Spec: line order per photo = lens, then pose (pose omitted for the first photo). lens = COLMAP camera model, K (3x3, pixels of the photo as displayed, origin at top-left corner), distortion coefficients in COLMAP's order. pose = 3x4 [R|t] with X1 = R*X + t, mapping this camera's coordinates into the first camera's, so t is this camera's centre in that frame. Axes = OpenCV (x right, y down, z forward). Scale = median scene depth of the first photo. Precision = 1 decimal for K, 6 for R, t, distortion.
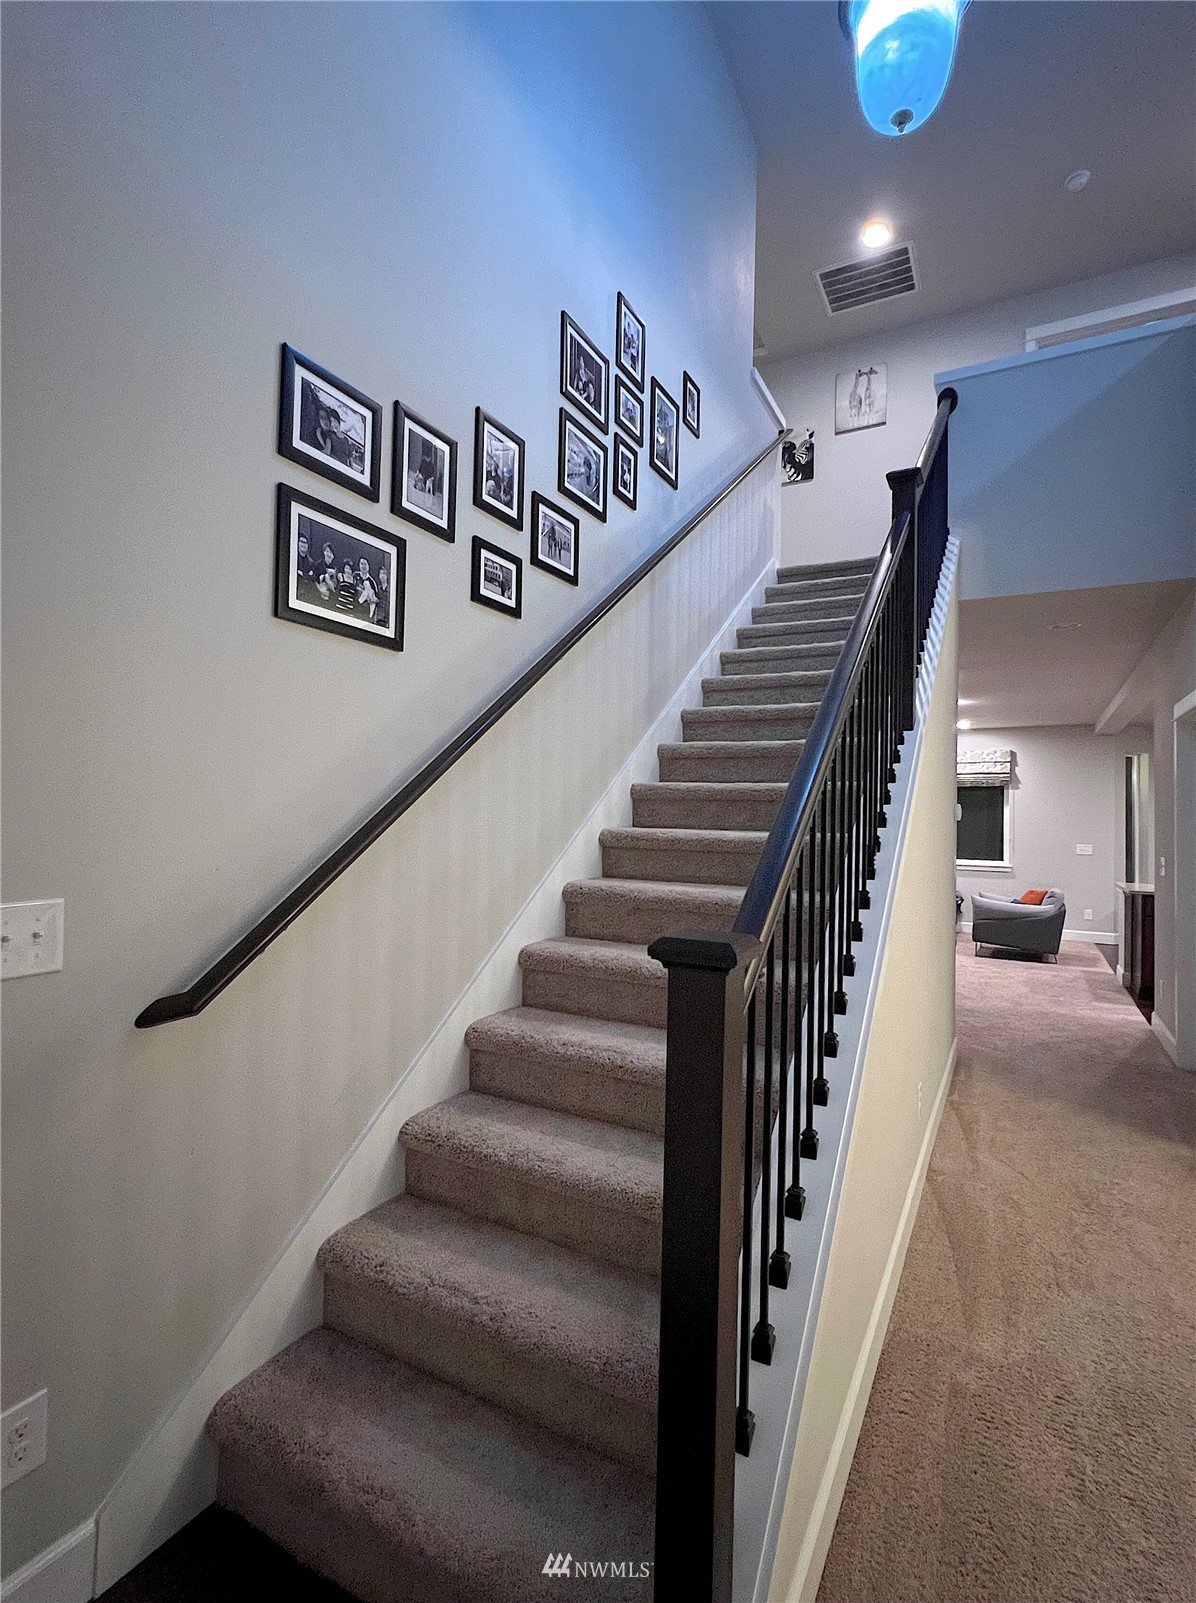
lens RADIAL K [[766.1, 0, 594.5], [0, 766.1, 804.5], [0, 0, 1]] dist [0.002290, 0.000072]
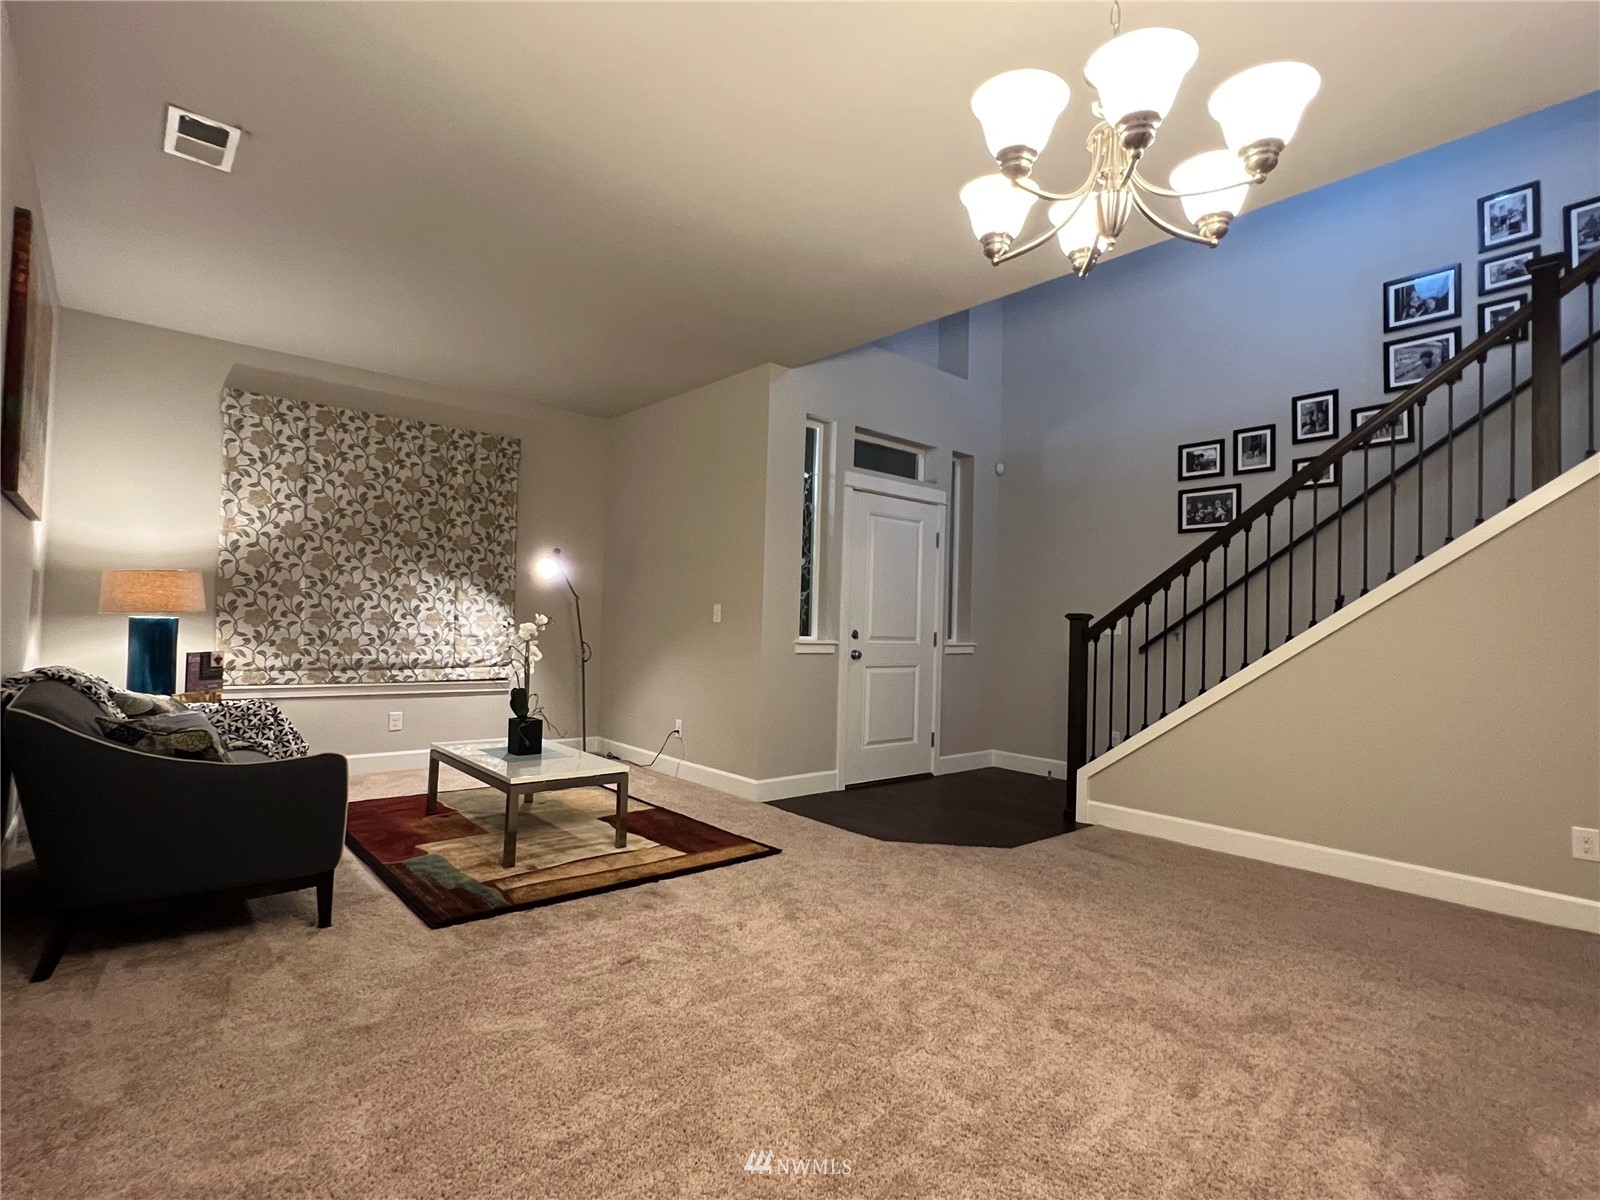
lens RADIAL K [[803.8, 0, 801.8], [0, 803.8, 594.9], [0, 0, 1]] dist [-0.003881, -0.000212]
pose [[-0.349206, -0.052963, -0.935548, 2.779158], [-0.010093, 0.998556, -0.052763, 0.168628], [0.936992, -0.008983, -0.349237, 0.615538]]
